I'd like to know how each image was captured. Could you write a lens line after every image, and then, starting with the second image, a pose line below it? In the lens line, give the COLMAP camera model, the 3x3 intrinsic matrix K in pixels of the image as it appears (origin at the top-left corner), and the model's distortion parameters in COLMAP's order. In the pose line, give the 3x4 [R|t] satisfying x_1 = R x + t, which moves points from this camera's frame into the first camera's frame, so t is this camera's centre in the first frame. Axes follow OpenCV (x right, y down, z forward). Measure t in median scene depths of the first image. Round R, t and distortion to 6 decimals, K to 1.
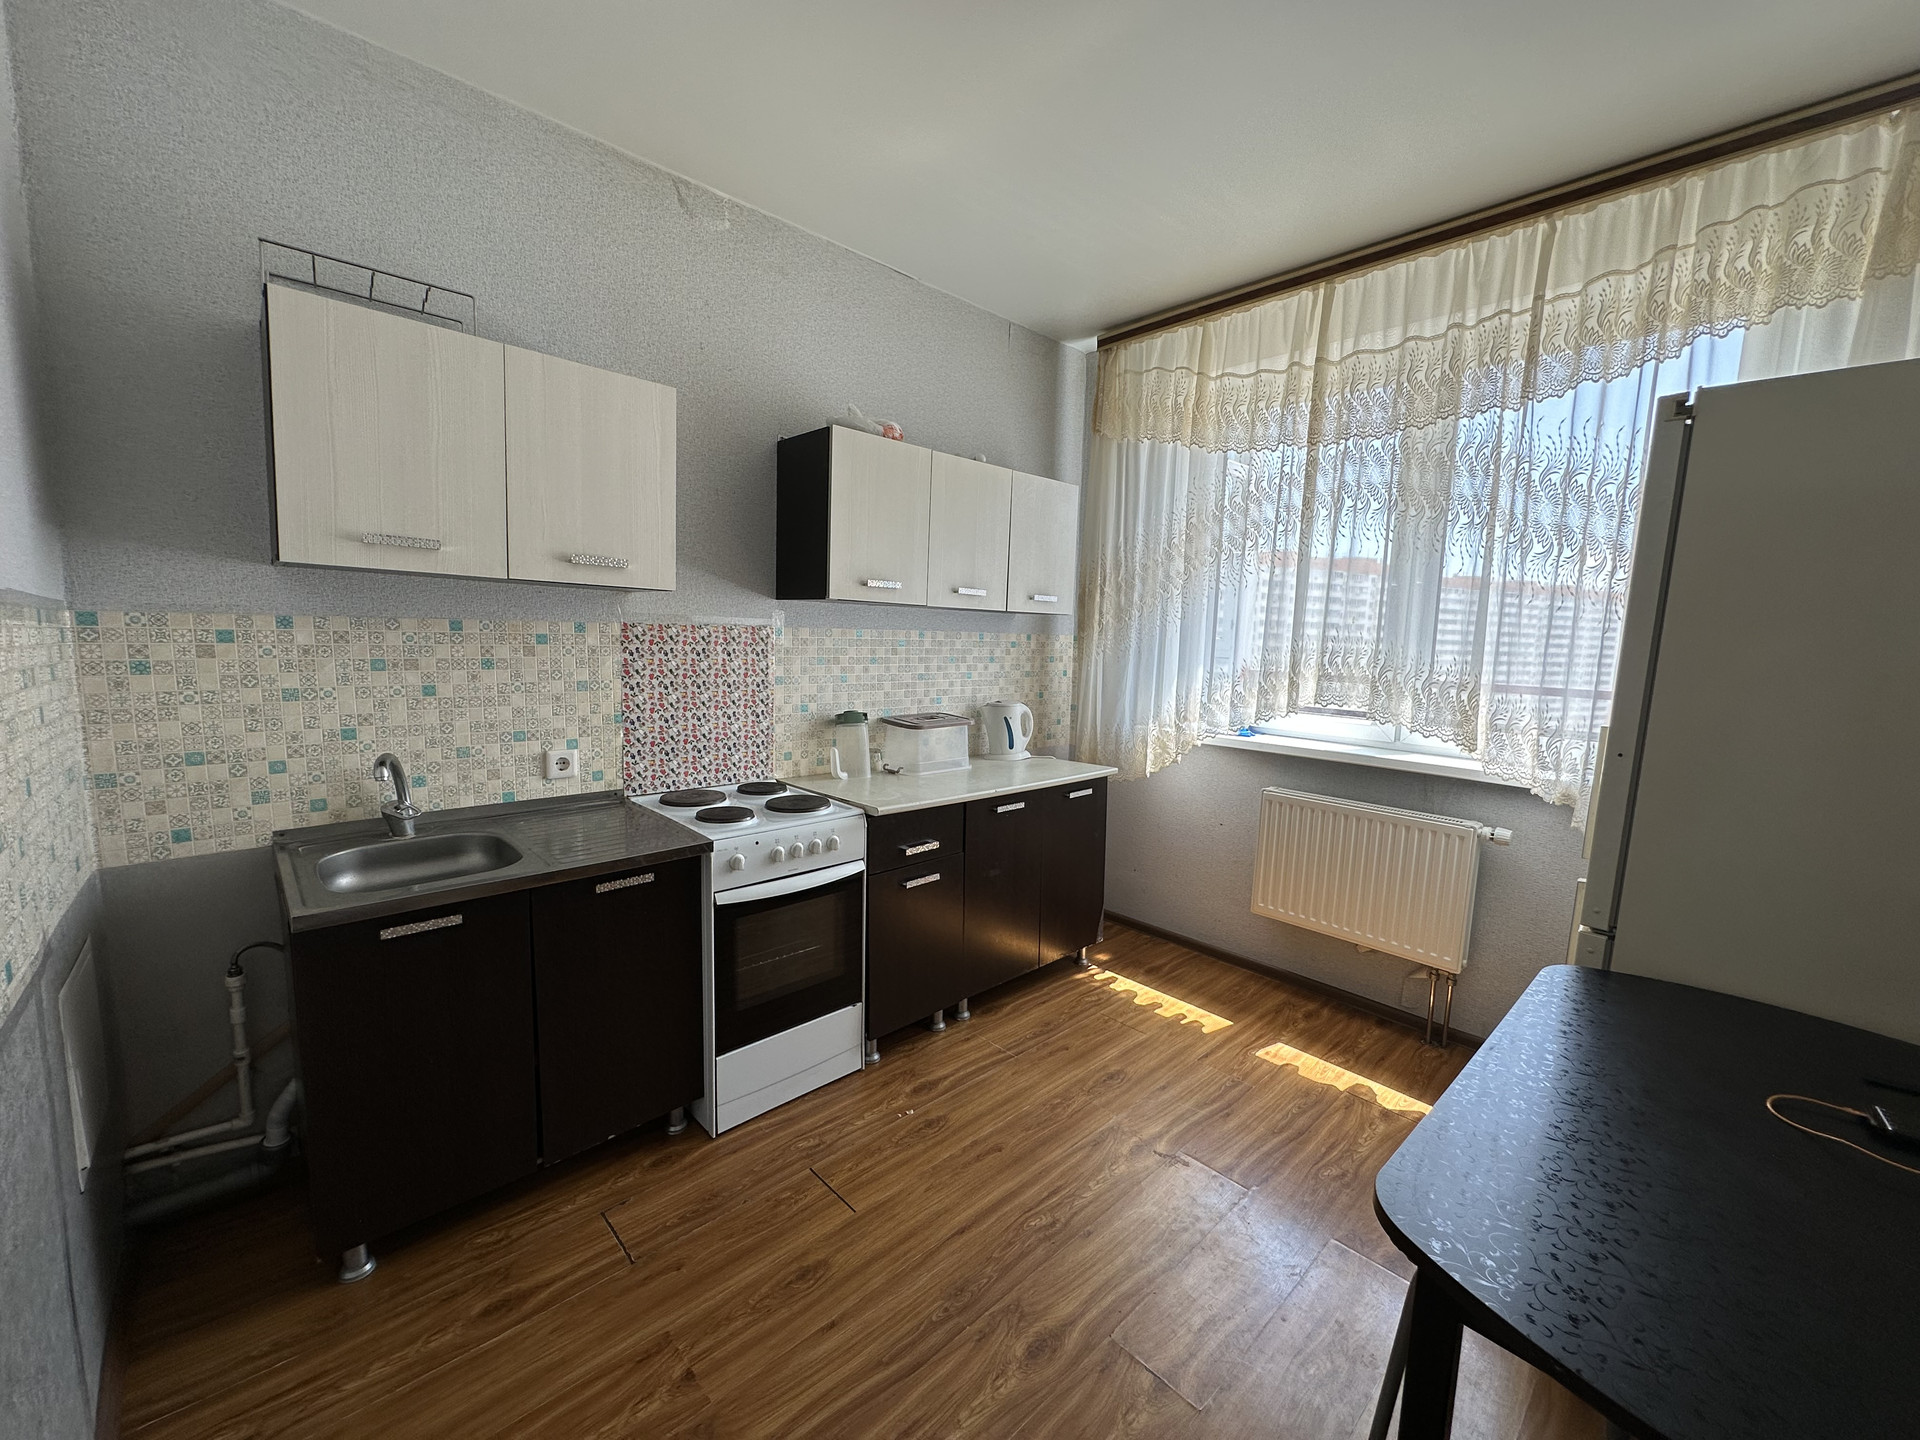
lens RADIAL K [[766.2, 0, 960.0], [0, 766.2, 720.0], [0, 0, 1]] dist [-0.002180, 0.000581]
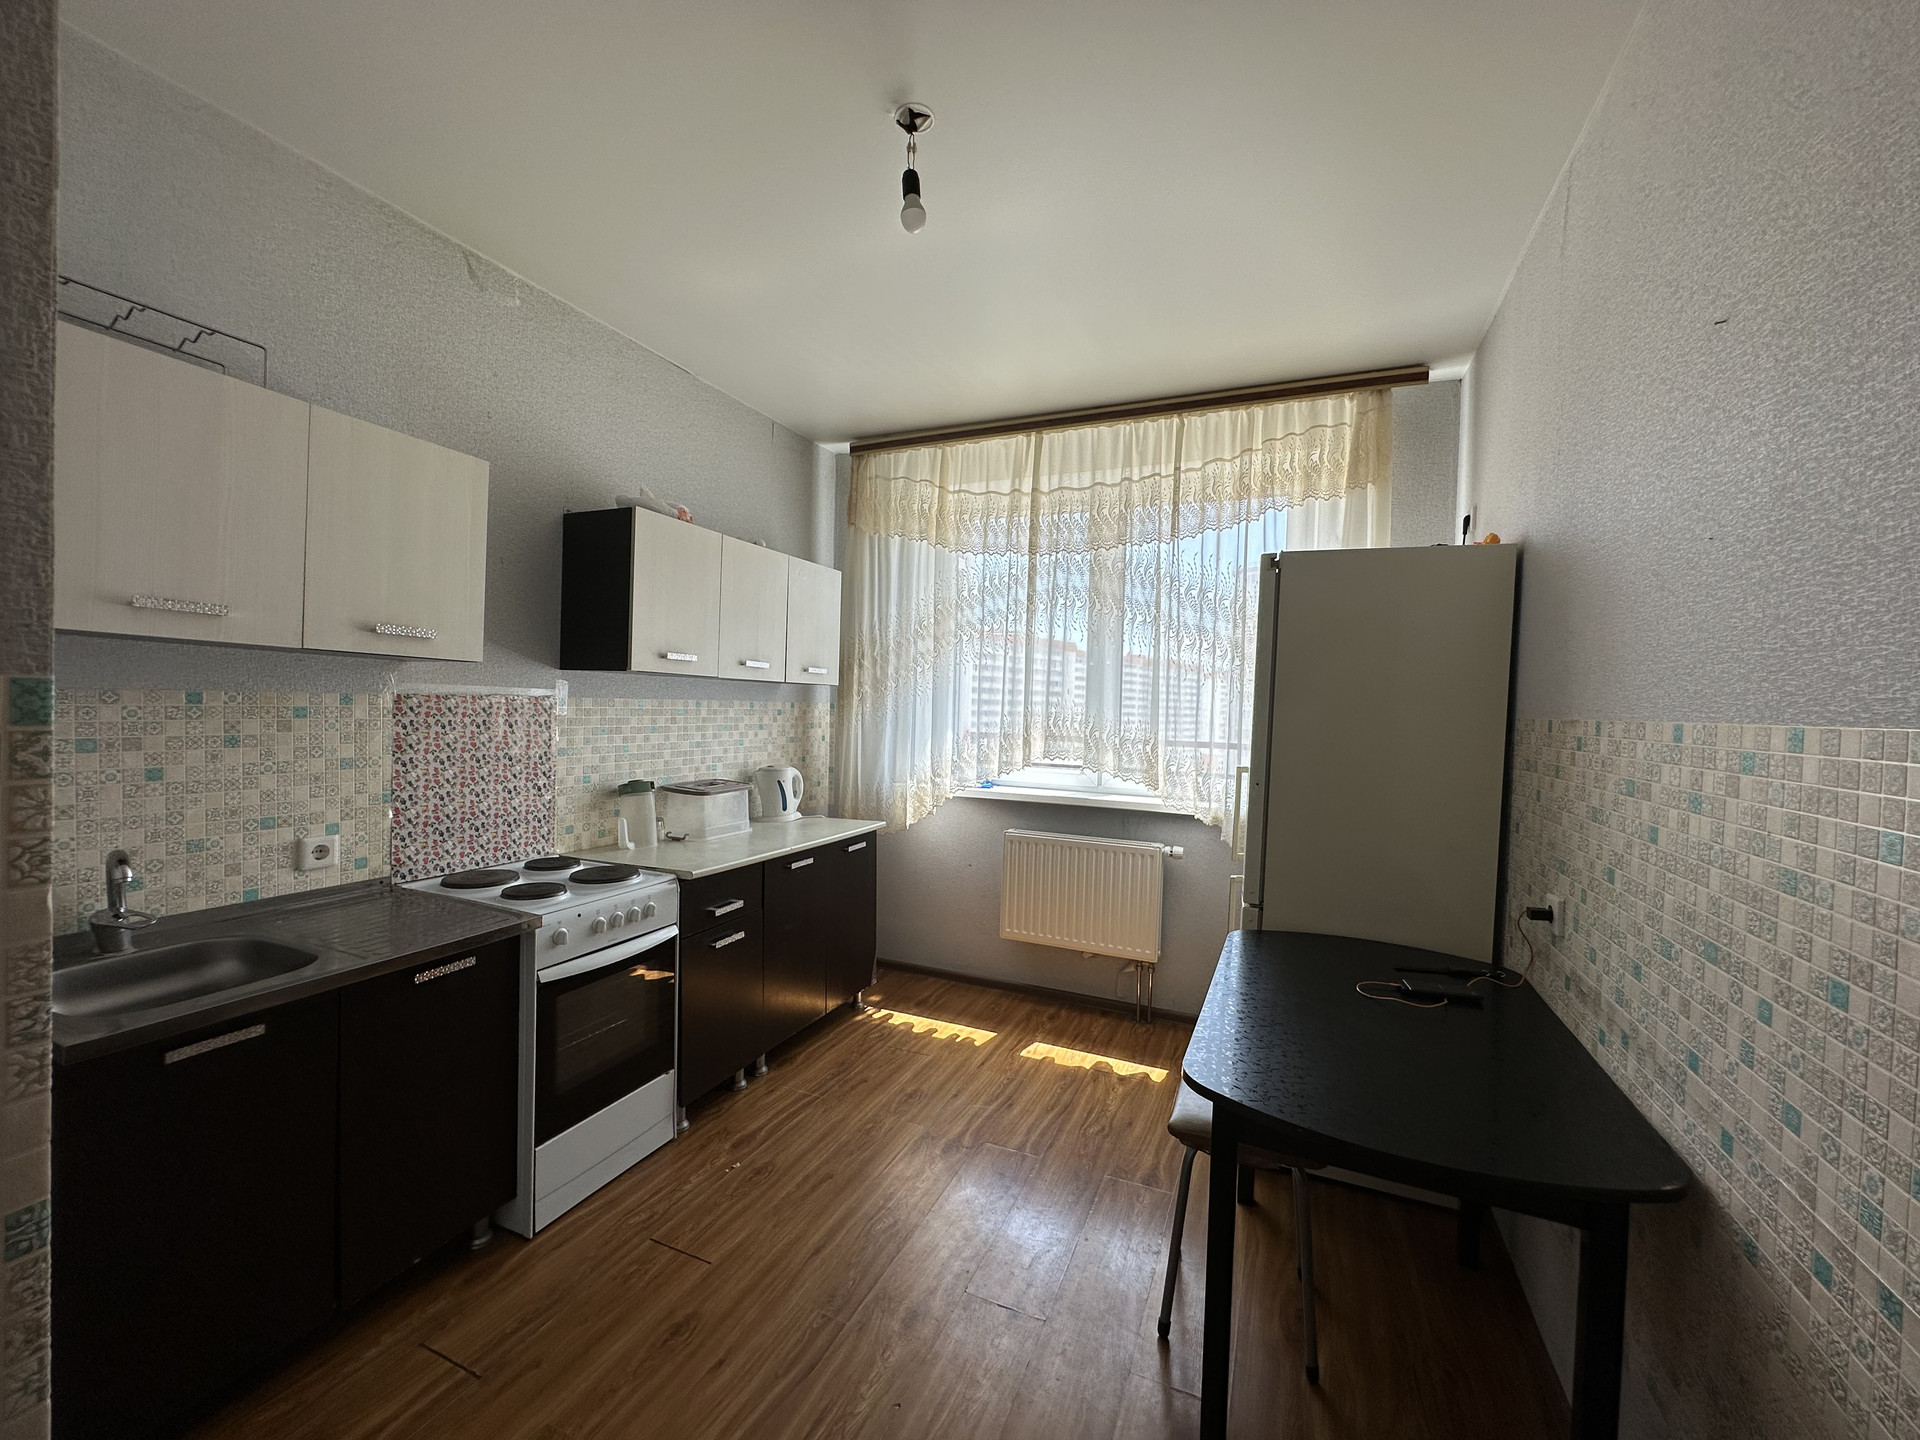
lens RADIAL K [[766.2, 0, 960.0], [0, 766.2, 720.0], [0, 0, 1]] dist [-0.002180, 0.000581]
pose [[0.920712, -0.012111, 0.390055, -0.158547], [0.044674, 0.996218, -0.074520, 0.003494], [-0.387677, 0.086037, 0.917771, -0.100516]]
